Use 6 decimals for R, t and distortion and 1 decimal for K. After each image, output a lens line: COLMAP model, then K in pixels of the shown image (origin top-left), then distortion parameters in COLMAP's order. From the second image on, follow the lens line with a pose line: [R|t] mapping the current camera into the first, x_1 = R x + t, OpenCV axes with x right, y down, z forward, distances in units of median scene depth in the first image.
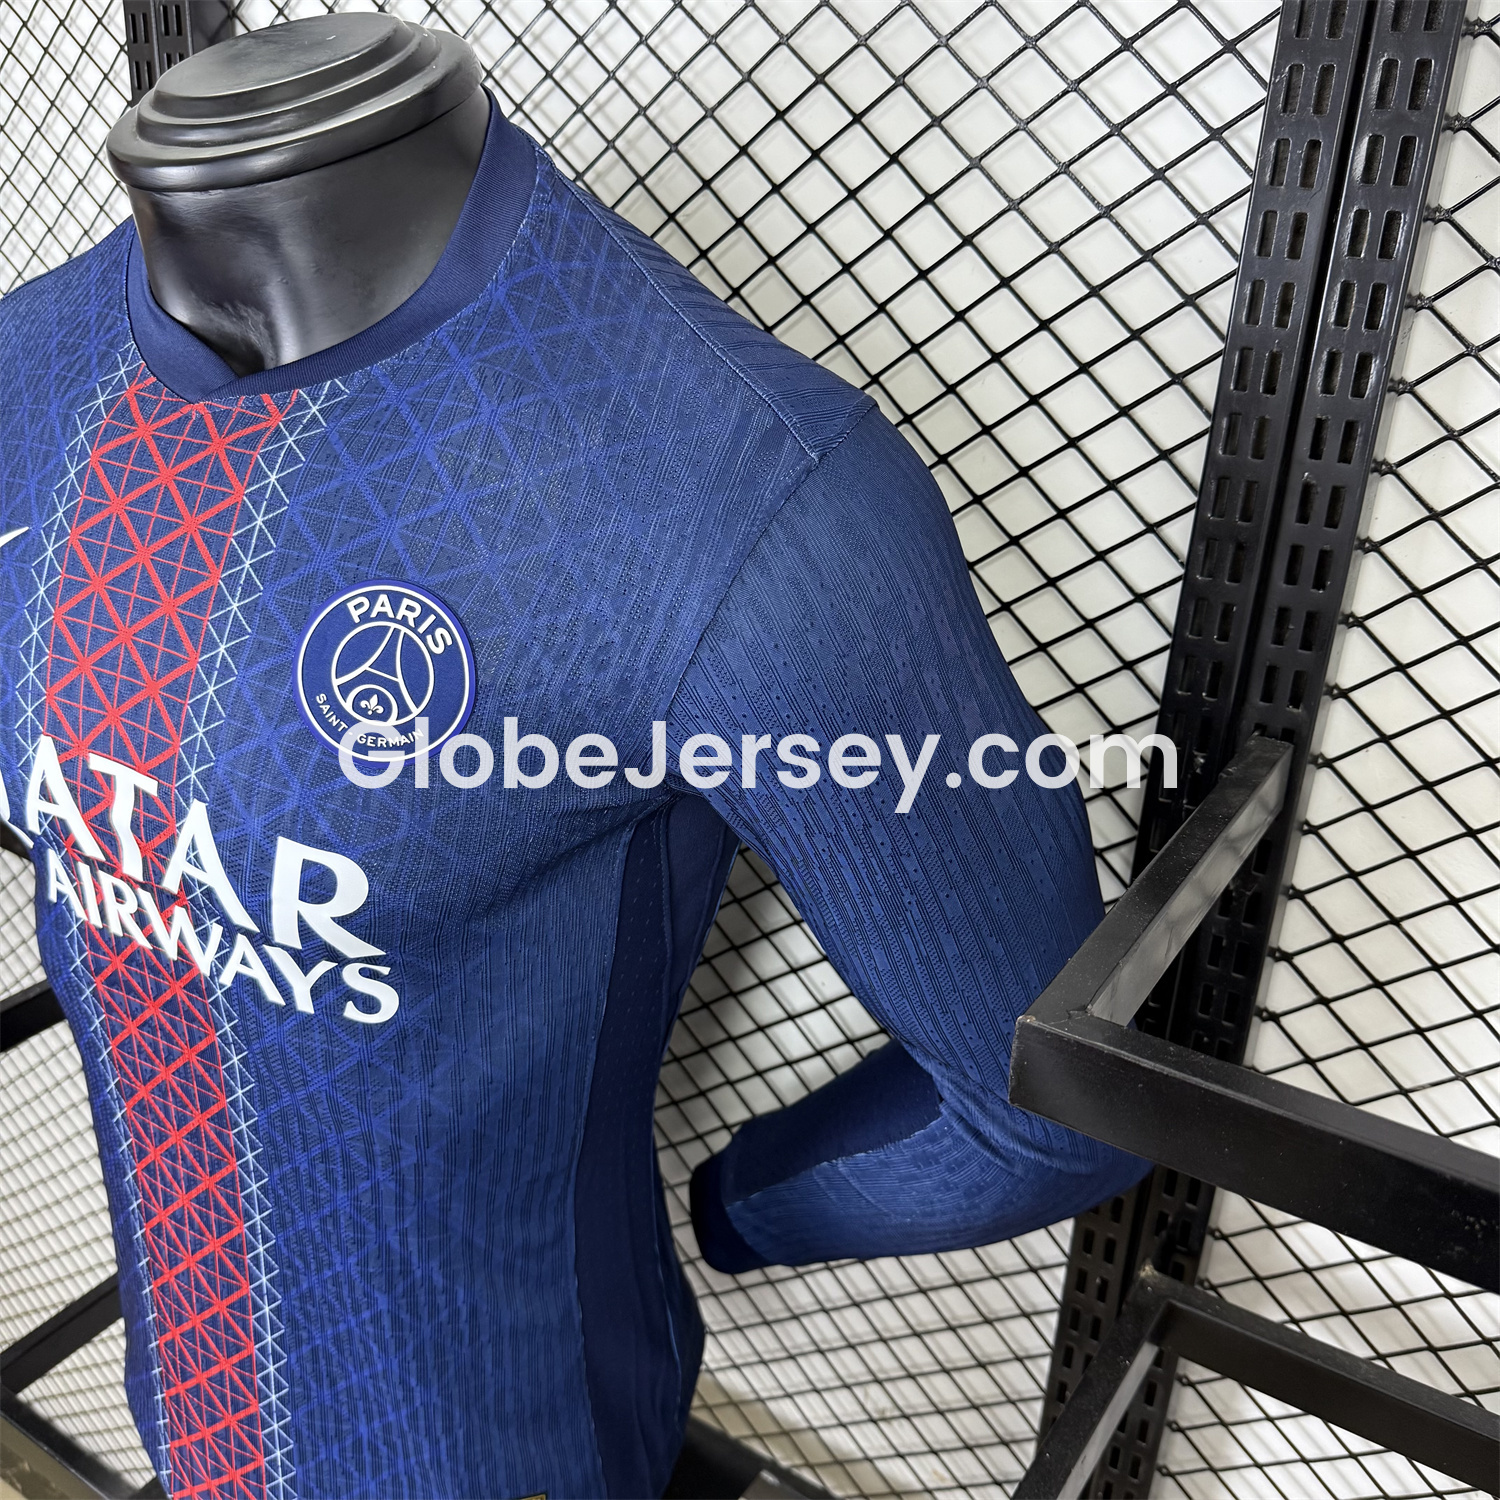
lens RADIAL K [[1417.0, 0, 750.8], [0, 1417.0, 749.6], [0, 0, 1]] dist [0.134660, -0.366655]
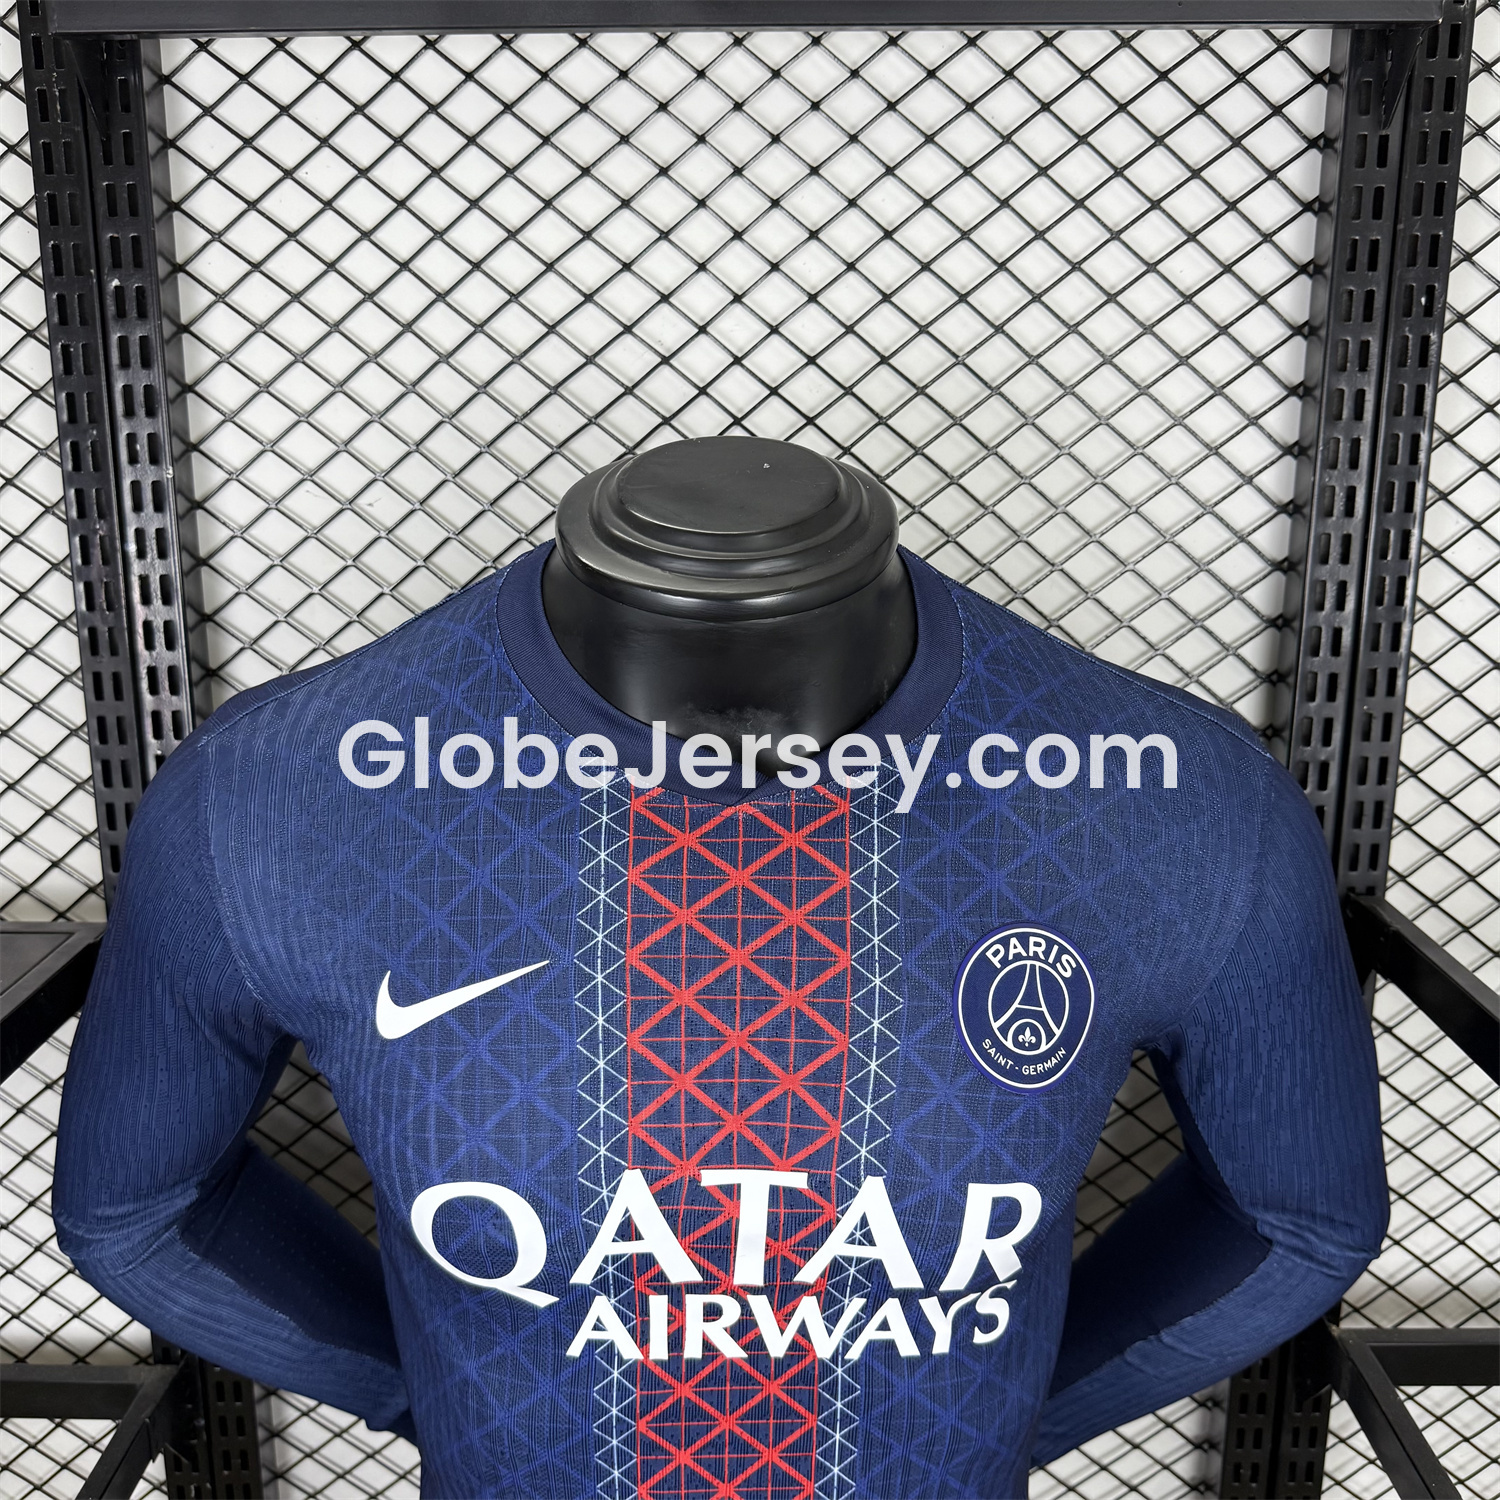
lens RADIAL K [[1417.0, 0, 750.8], [0, 1417.0, 749.6], [0, 0, 1]] dist [0.134660, -0.366655]
pose [[0.846885, -0.164067, 0.505834, -0.958745], [0.236660, 0.968107, -0.082220, -0.204607], [-0.476212, 0.189342, 0.858703, 0.096655]]
